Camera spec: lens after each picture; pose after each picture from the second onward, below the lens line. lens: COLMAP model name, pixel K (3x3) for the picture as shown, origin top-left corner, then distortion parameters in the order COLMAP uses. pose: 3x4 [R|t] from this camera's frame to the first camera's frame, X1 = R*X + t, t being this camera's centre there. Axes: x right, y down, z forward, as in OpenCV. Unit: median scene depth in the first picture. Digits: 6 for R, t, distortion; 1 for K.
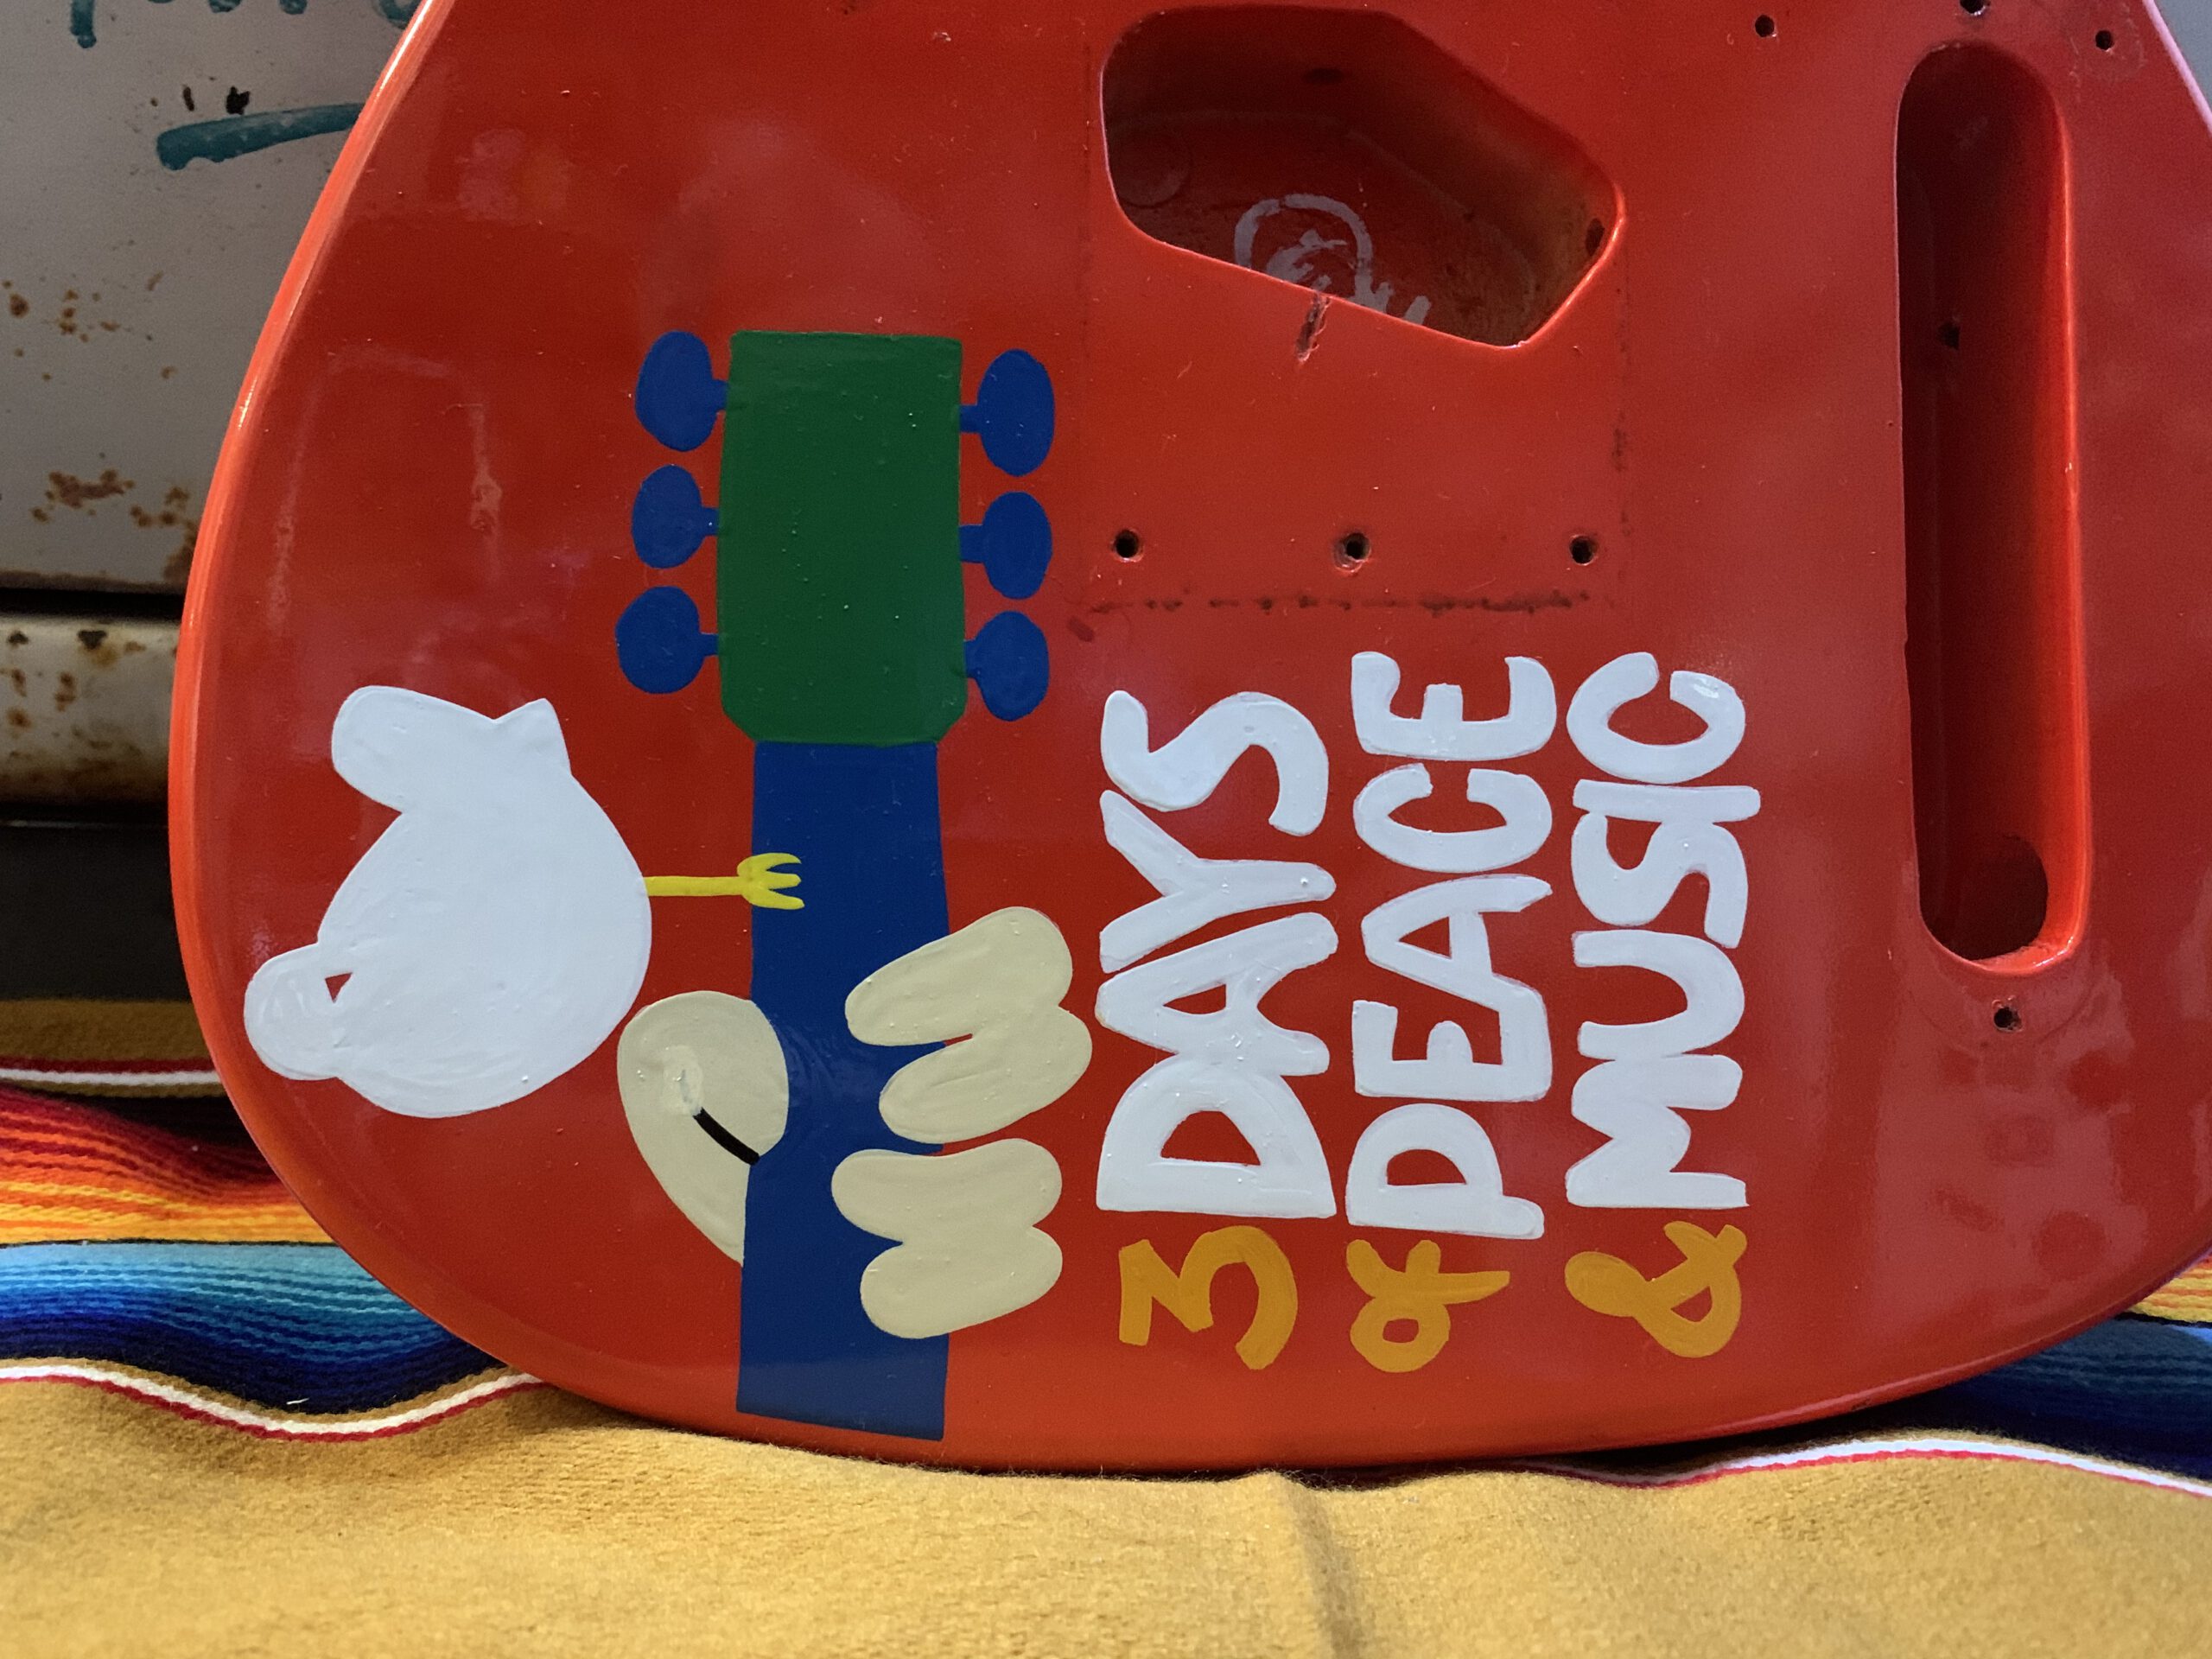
lens RADIAL K [[1699.6, 0, 1102.6], [0, 1699.6, 789.8], [0, 0, 1]] dist [0.030276, -0.082339]
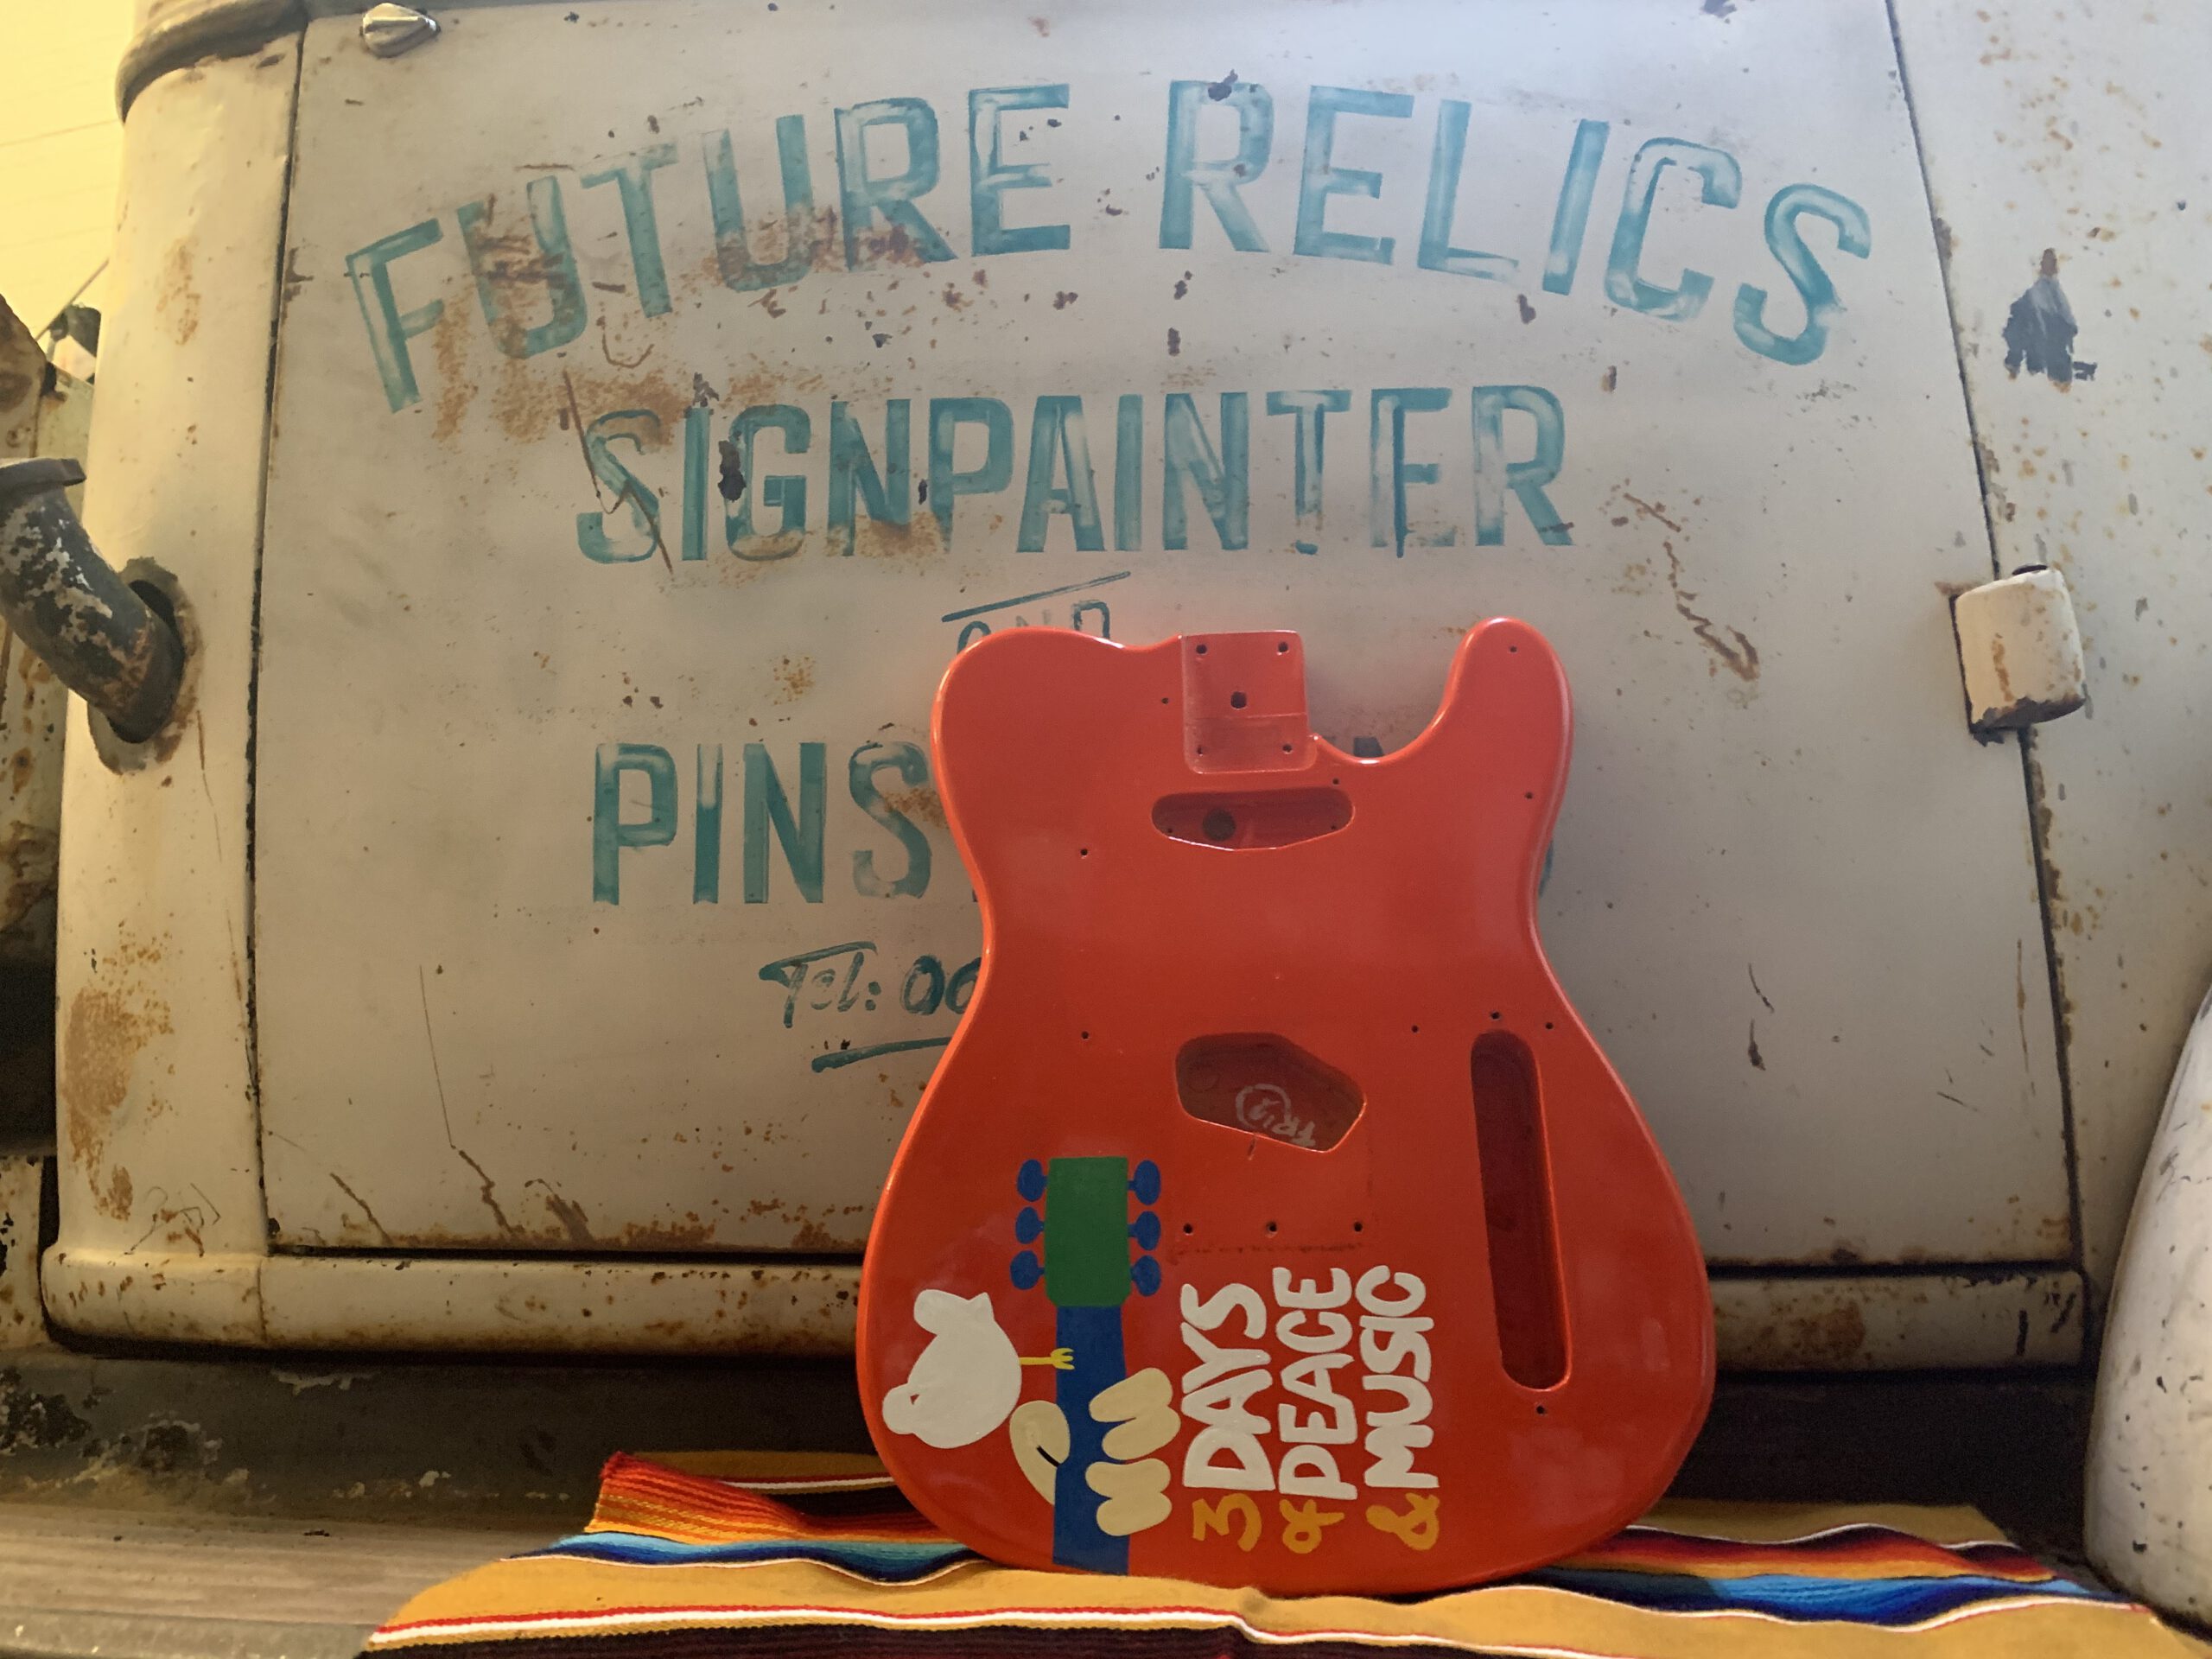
lens RADIAL K [[1699.6, 0, 1091.9], [0, 1699.6, 797.6], [0, 0, 1]] dist [0.030276, -0.082339]
pose [[0.986352, -0.067676, -0.150101, 0.323031], [0.012325, 0.939415, -0.342561, 0.142875], [0.164191, 0.336036, 0.927427, -1.834661]]
